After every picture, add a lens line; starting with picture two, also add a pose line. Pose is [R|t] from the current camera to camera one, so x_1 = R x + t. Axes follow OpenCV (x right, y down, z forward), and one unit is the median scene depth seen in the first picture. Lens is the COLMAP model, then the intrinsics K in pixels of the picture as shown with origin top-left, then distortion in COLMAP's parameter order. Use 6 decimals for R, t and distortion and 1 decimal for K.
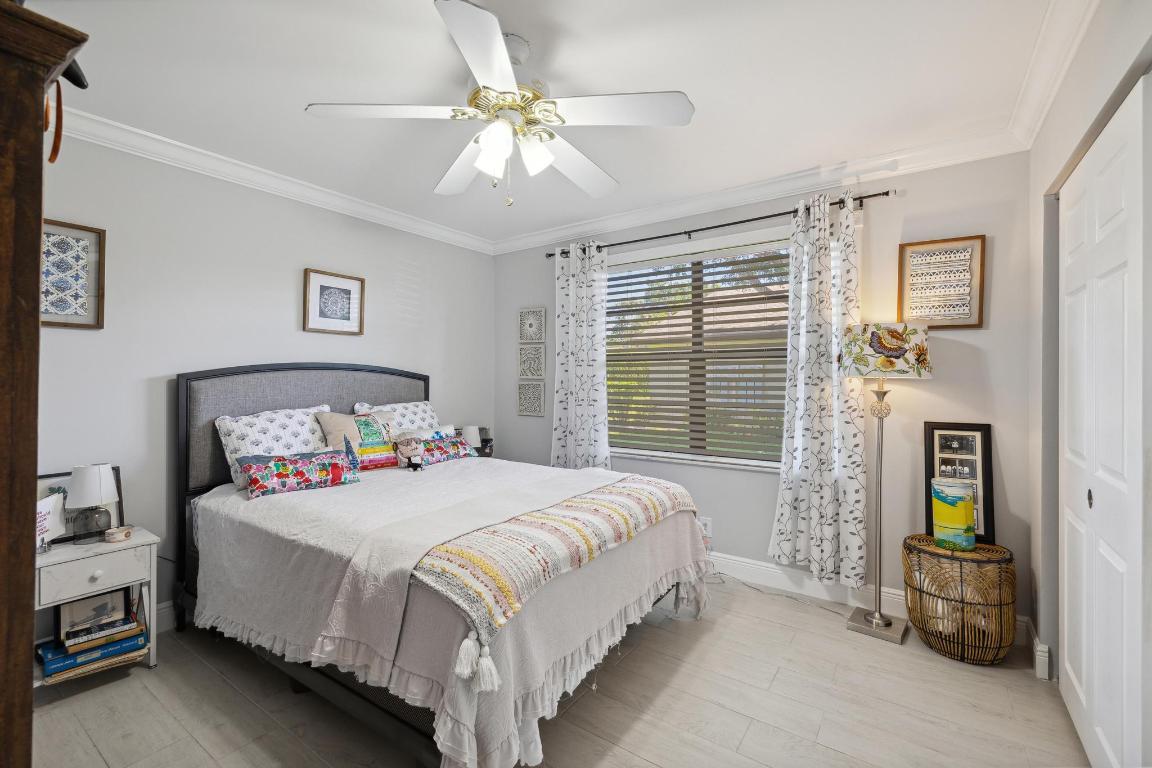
lens RADIAL K [[499.2, 0, 569.8], [0, 499.2, 369.8], [0, 0, 1]] dist [0.000783, 0.000019]
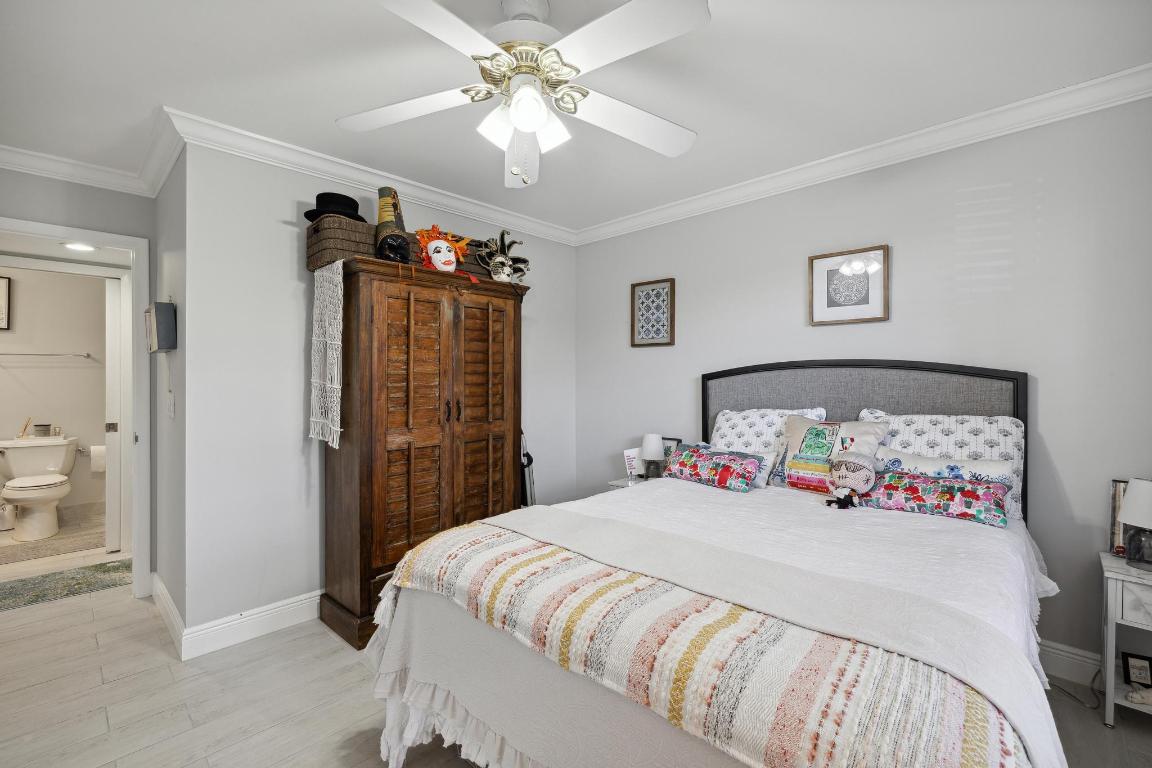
lens RADIAL K [[499.2, 0, 569.8], [0, 499.2, 369.8], [0, 0, 1]] dist [0.000783, 0.000019]
pose [[-0.158954, -0.006732, -0.987263, 0.489649], [0.027240, 0.999566, -0.011202, 0.001489], [0.986910, -0.028674, -0.158702, 0.771954]]
